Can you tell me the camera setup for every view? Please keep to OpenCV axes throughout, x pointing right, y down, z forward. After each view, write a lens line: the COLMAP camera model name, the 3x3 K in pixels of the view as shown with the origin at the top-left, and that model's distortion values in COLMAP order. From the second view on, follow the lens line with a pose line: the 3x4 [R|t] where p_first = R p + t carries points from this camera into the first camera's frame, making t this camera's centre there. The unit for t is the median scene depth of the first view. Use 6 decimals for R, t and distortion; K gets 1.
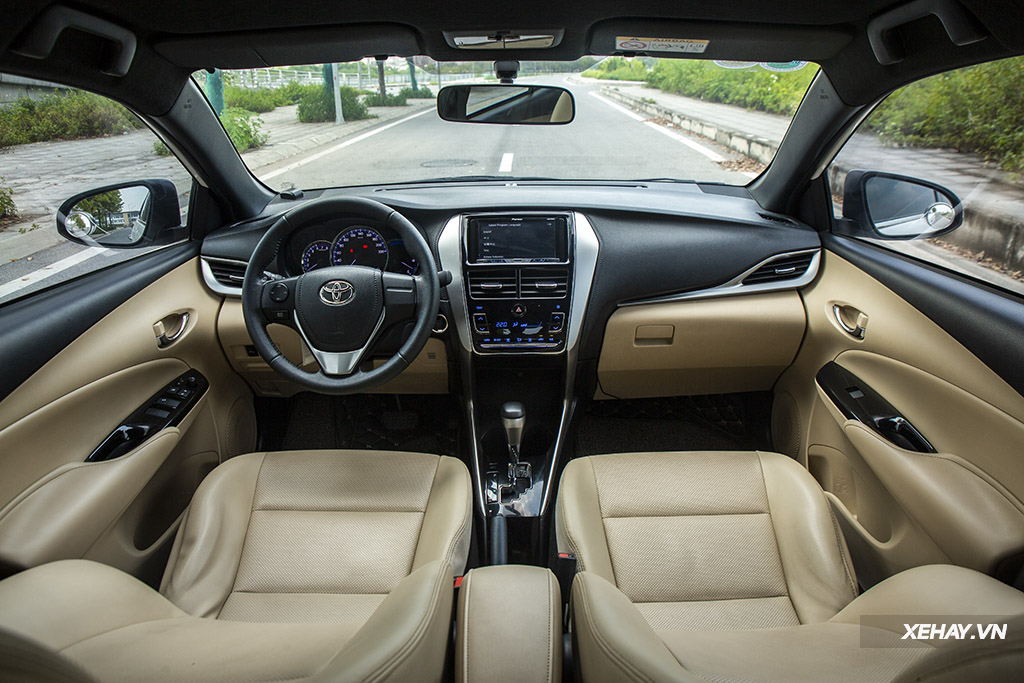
lens RADIAL K [[734.8, 0, 522.9], [0, 734.8, 338.5], [0, 0, 1]] dist [-0.100719, 0.009023]
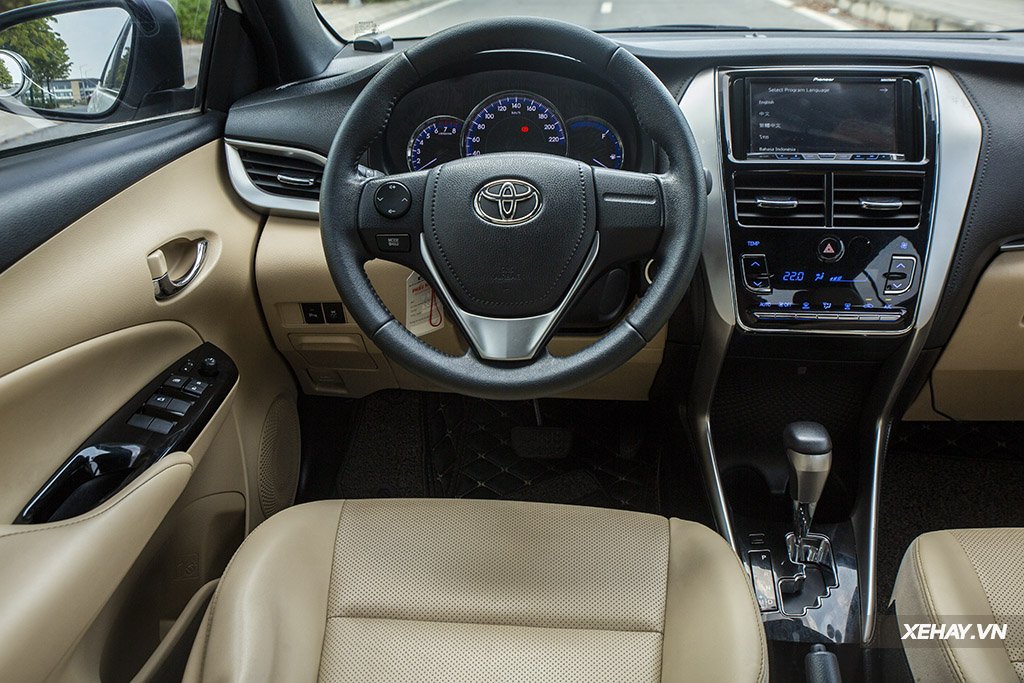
lens RADIAL K [[1009.2, 0, 508.7], [0, 1009.2, 338.8], [0, 0, 1]] dist [-0.033182, 0.000000]
pose [[0.996739, 0.030698, -0.074632, -0.177802], [-0.029265, 0.999367, 0.020222, 0.017432], [0.075205, -0.017972, 0.997006, 0.258611]]
